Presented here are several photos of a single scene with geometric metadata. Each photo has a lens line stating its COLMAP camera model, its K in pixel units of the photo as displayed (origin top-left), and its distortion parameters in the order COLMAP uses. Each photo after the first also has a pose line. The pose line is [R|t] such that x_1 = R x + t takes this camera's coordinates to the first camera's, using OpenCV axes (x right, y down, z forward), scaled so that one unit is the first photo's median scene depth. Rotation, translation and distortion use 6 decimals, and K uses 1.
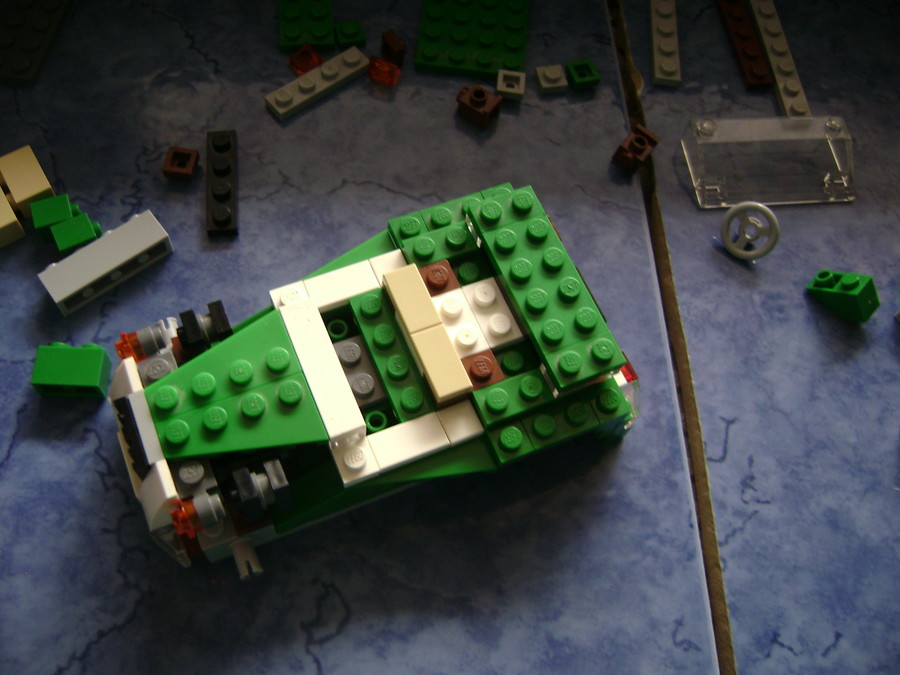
lens RADIAL K [[926.5, 0, 449.7], [0, 926.5, 335.8], [0, 0, 1]] dist [-0.176049, 0.105572]
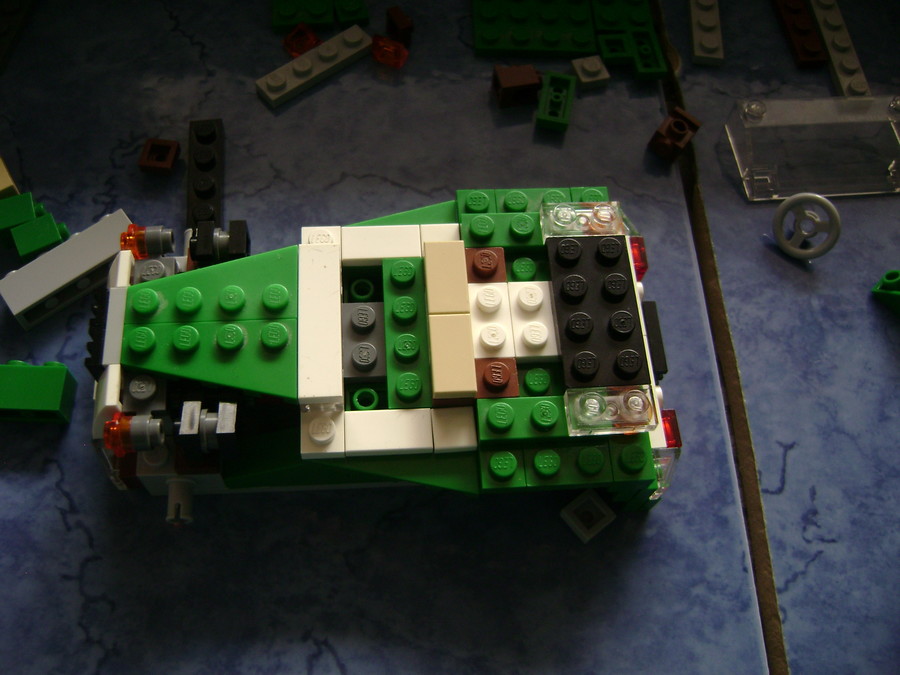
lens RADIAL K [[926.5, 0, 449.7], [0, 926.5, 335.8], [0, 0, 1]] dist [-0.176049, 0.105572]
pose [[0.999504, -0.007197, -0.030656, 0.014514], [0.007014, 0.999957, -0.006074, -0.008040], [0.030698, 0.005856, 0.999512, 0.136398]]
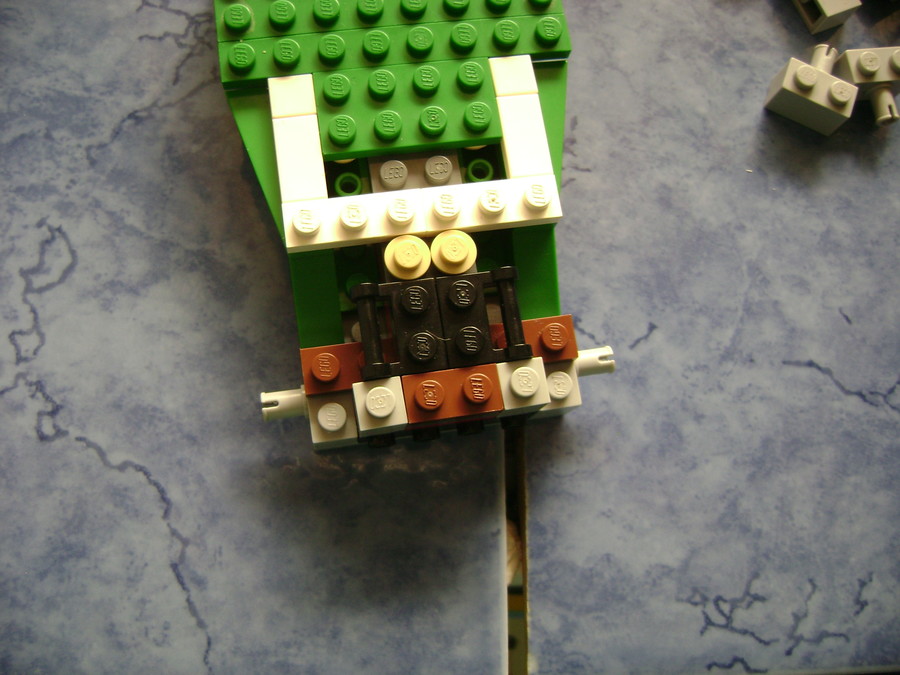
lens RADIAL K [[926.5, 0, 449.7], [0, 926.5, 335.8], [0, 0, 1]] dist [-0.176049, 0.105572]
pose [[0.998746, 0.048424, 0.012710, 0.216239], [-0.050041, 0.973203, 0.224439, 0.146542], [-0.001502, -0.224793, 0.974405, 0.127400]]
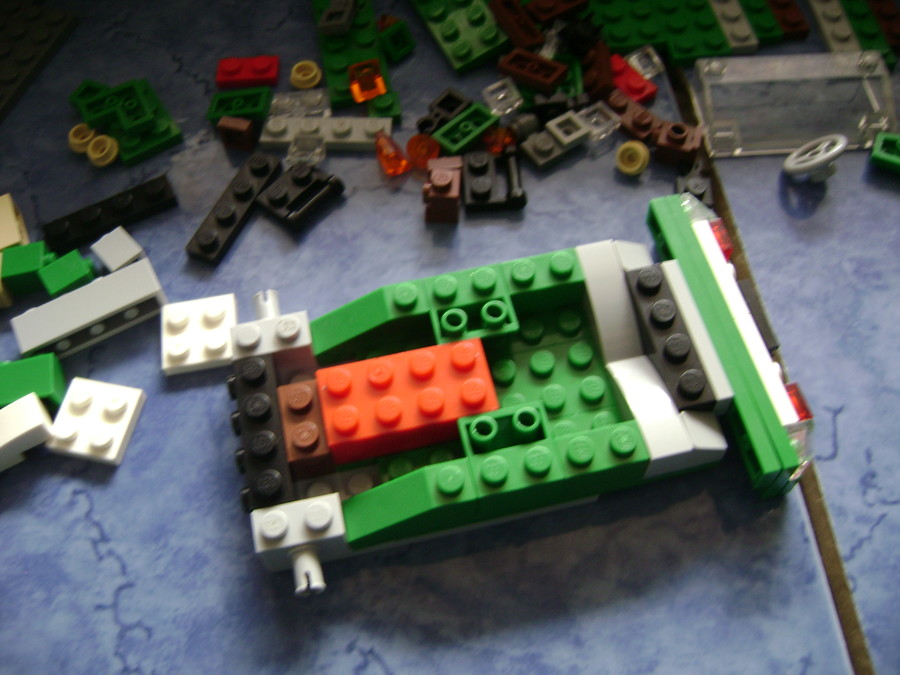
lens RADIAL K [[926.5, 0, 449.7], [0, 926.5, 335.8], [0, 0, 1]] dist [-0.176049, 0.105572]
pose [[0.991852, -0.106004, -0.070659, 0.025225], [0.099658, 0.991124, -0.087986, 0.064993], [0.079359, 0.080228, 0.993612, 0.160437]]
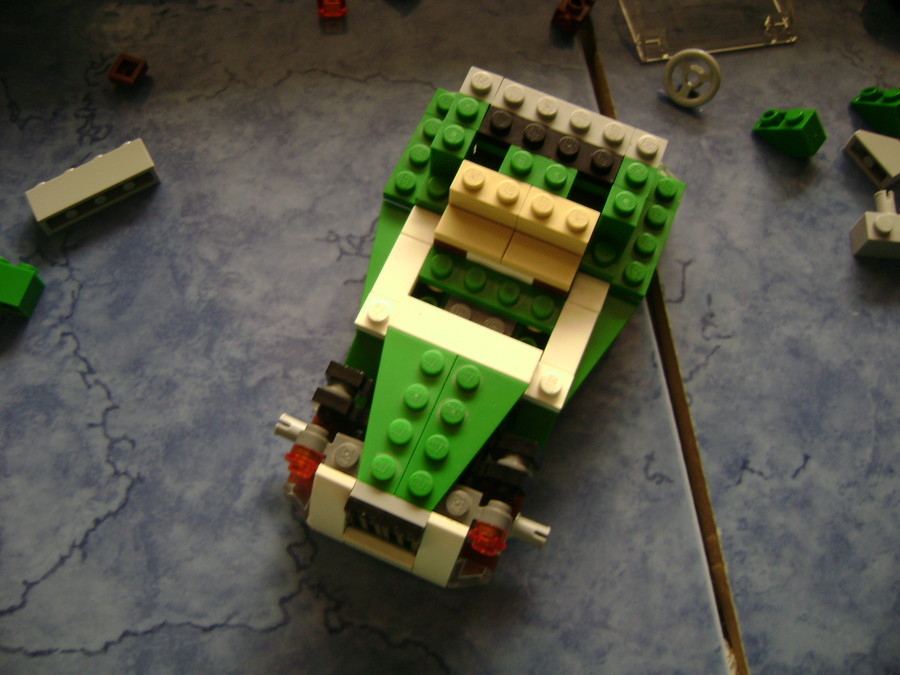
lens RADIAL K [[926.5, 0, 449.7], [0, 926.5, 335.8], [0, 0, 1]] dist [-0.176049, 0.105572]
pose [[0.994677, -0.102580, -0.009755, 0.046820], [0.103036, 0.991281, 0.082128, 0.064450], [0.001245, -0.082696, 0.996574, -0.030690]]
